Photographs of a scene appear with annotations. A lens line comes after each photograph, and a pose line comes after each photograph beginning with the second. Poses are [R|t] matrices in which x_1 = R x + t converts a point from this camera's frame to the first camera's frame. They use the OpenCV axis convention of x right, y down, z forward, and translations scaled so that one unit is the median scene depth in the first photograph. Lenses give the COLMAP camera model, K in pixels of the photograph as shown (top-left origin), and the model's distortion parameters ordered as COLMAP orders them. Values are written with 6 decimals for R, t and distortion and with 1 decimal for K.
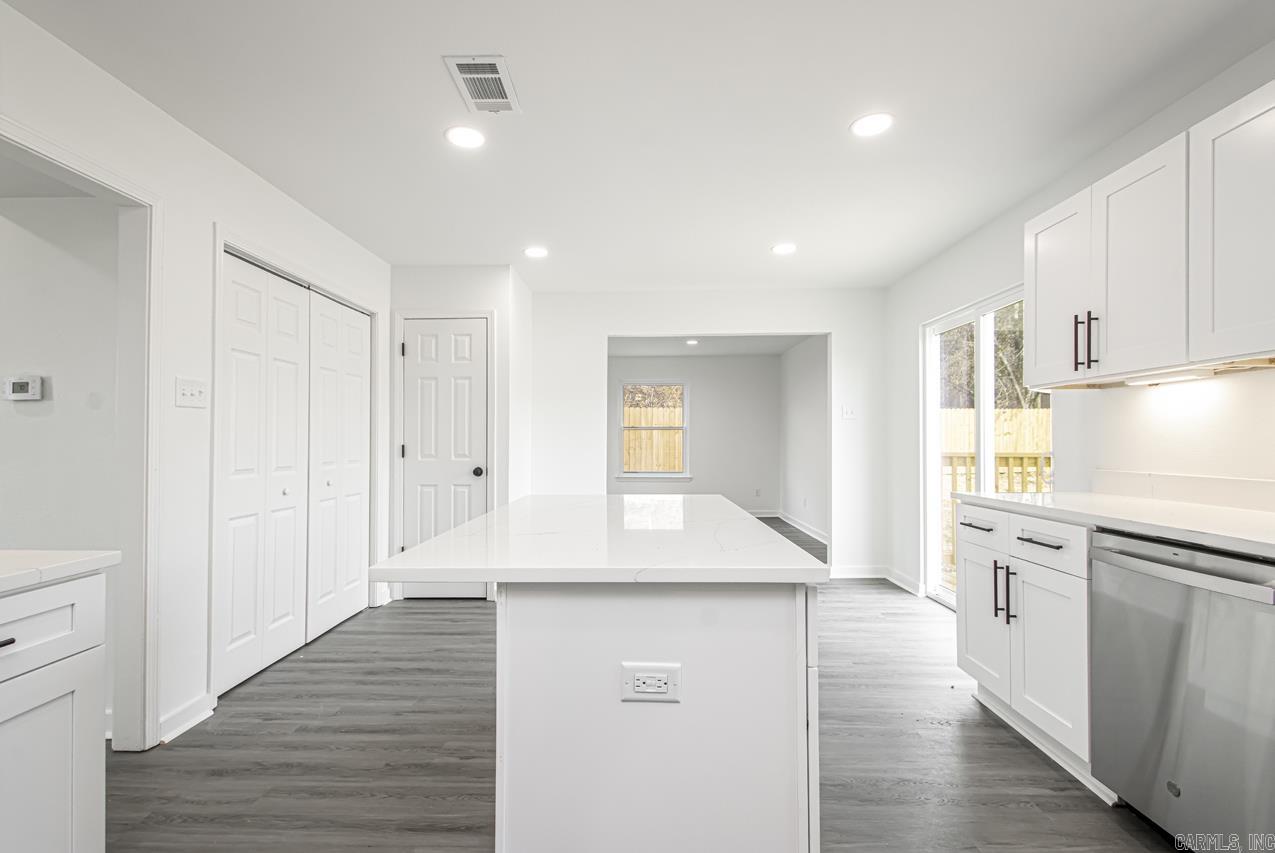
lens RADIAL K [[588.4, 0, 633.8], [0, 588.4, 443.4], [0, 0, 1]] dist [0.017244, -0.000645]
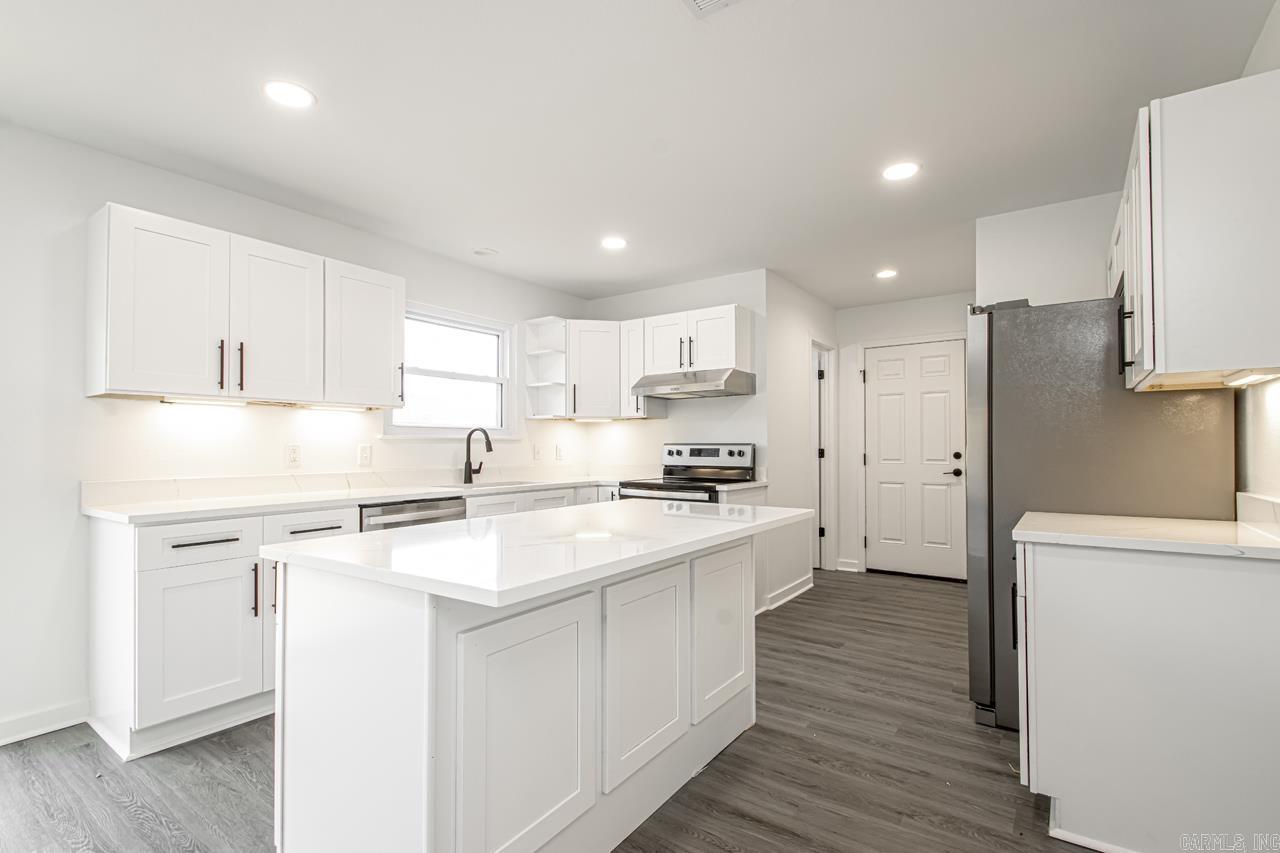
lens RADIAL K [[622.8, 0, 638.1], [0, 622.8, 435.7], [0, 0, 1]] dist [0.003493, -0.000619]
pose [[-0.834586, 0.017711, 0.550593, -0.485720], [0.008782, 0.999784, -0.018847, -0.002852], [-0.550808, -0.010894, -0.834561, 1.333815]]
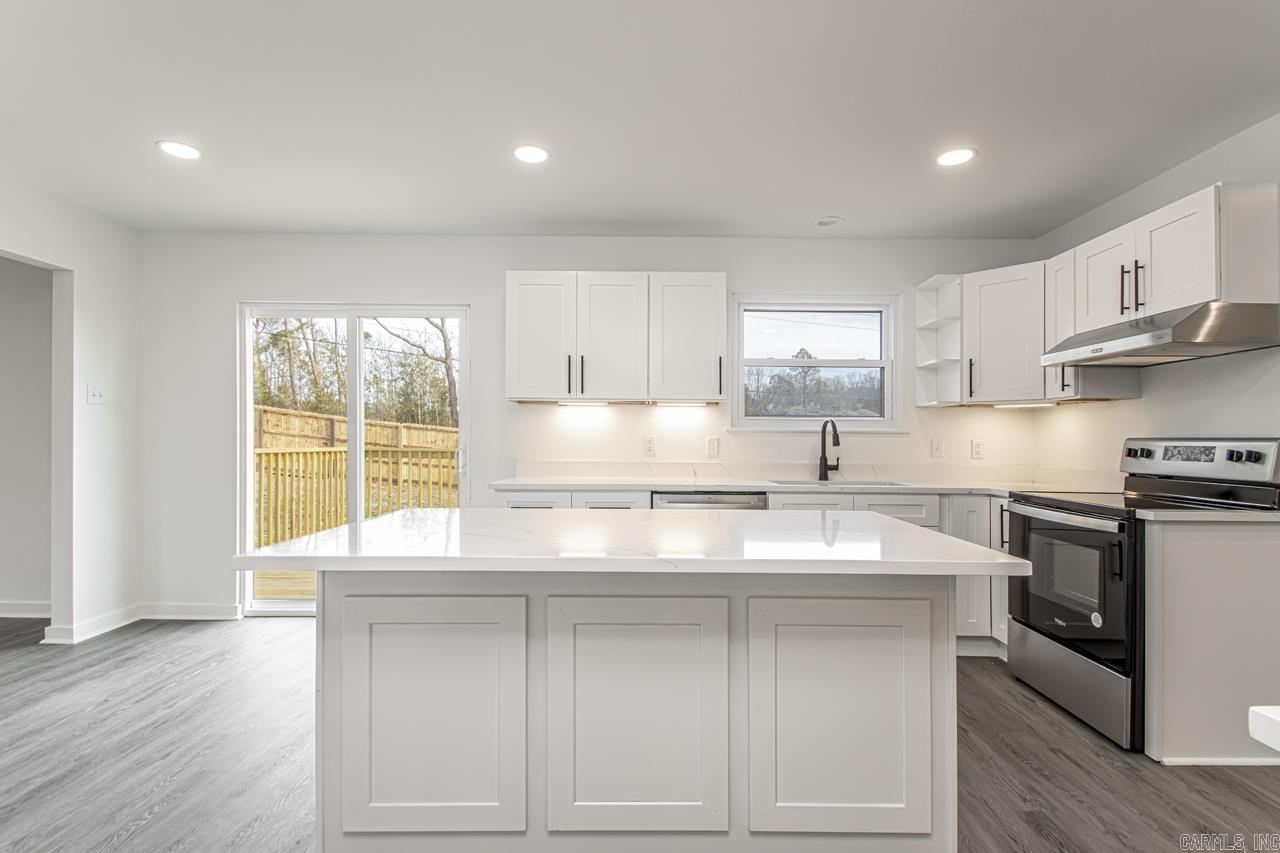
lens RADIAL K [[622.8, 0, 638.1], [0, 622.8, 435.7], [0, 0, 1]] dist [0.003493, -0.000619]
pose [[-0.000428, 0.013403, 0.999910, -0.686372], [-0.006637, 0.999888, -0.013406, 0.003464], [-0.999978, -0.006642, -0.000339, 0.700302]]
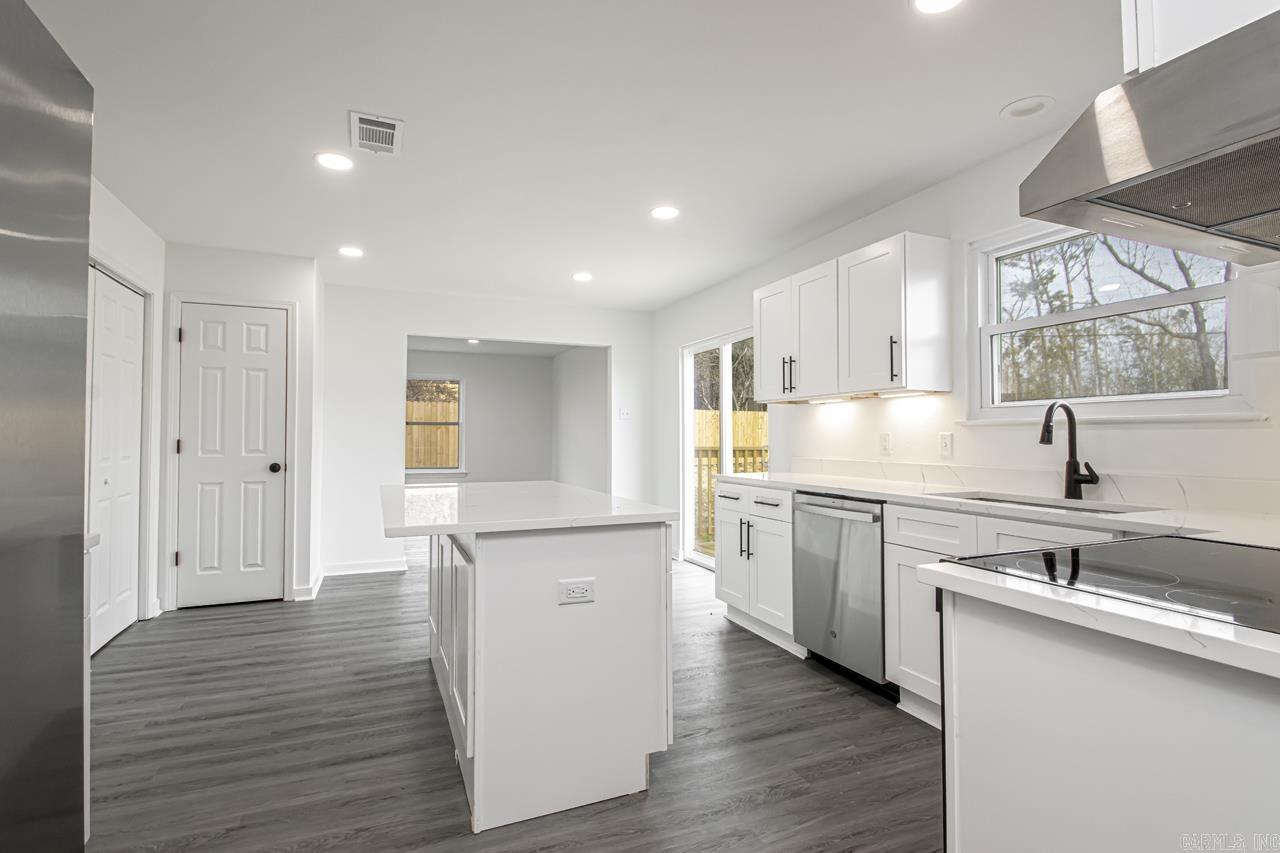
lens RADIAL K [[602.7, 0, 640.0], [0, 602.7, 426.5], [0, 0, 1]] dist [-0.000435, -0.011890]
pose [[0.910231, 0.011875, 0.413930, -0.210446], [-0.003204, 0.999761, -0.021636, -0.000002], [-0.414087, 0.018368, 0.910052, -0.233064]]
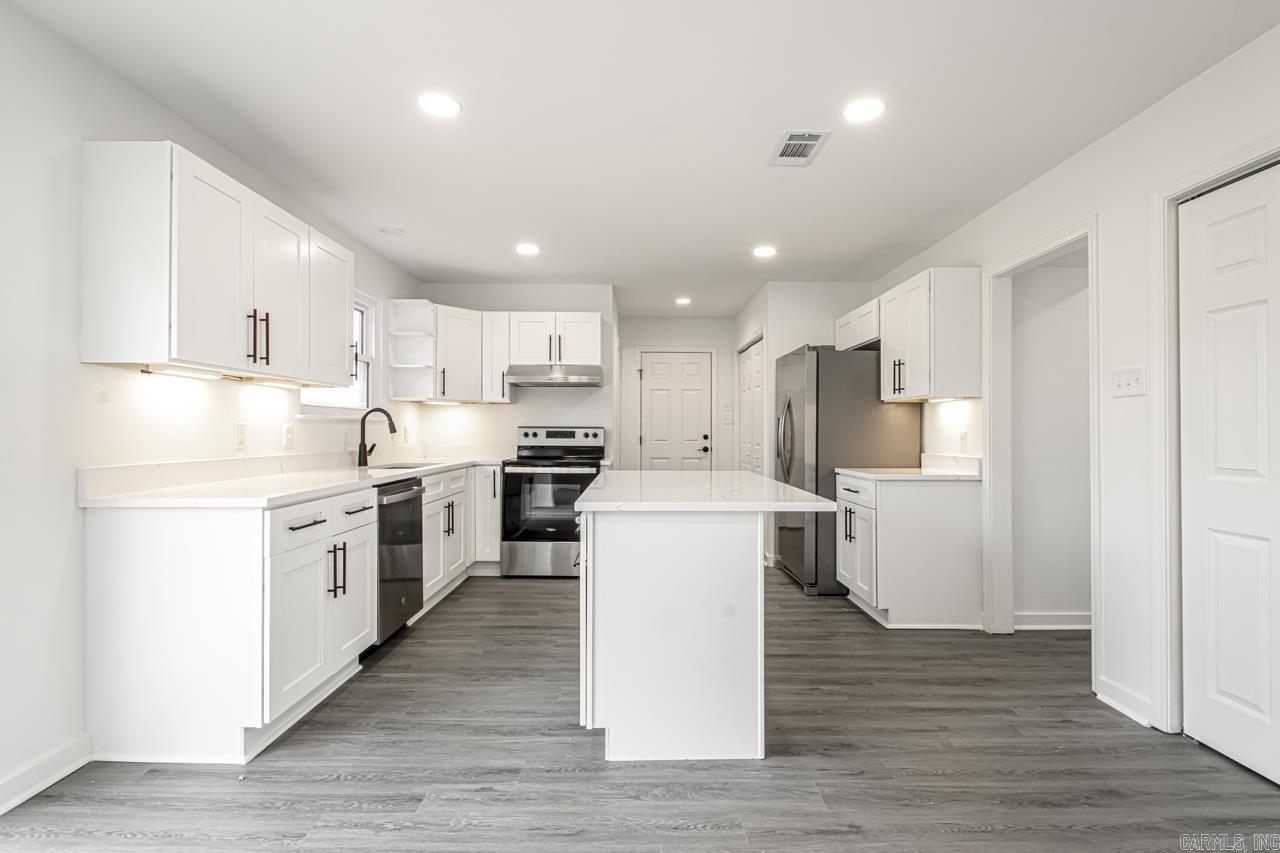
lens RADIAL K [[634.3, 0, 670.7], [0, 634.3, 426.4], [0, 0, 1]] dist [0.000651, -0.000767]
pose [[-0.997192, 0.001622, -0.074868, 0.089720], [0.001921, 0.999990, -0.003916, -0.004484], [0.074861, -0.004049, -0.997186, 1.843112]]
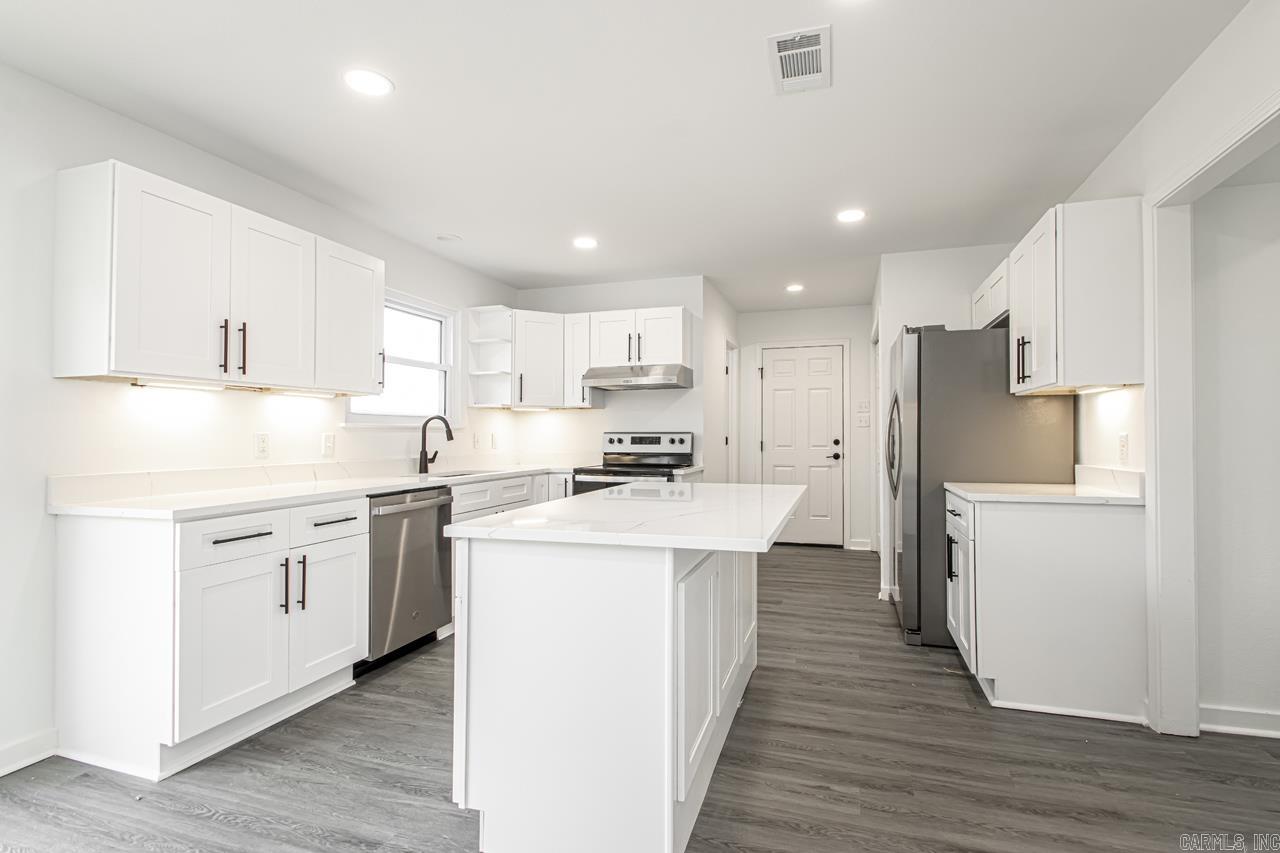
lens RADIAL K [[634.3, 0, 670.7], [0, 634.3, 426.4], [0, 0, 1]] dist [0.000651, -0.000767]
pose [[-0.968120, 0.013156, 0.250142, -0.246064], [0.010356, 0.999868, -0.012510, -0.004635], [-0.250274, -0.009521, -0.968128, 1.608020]]
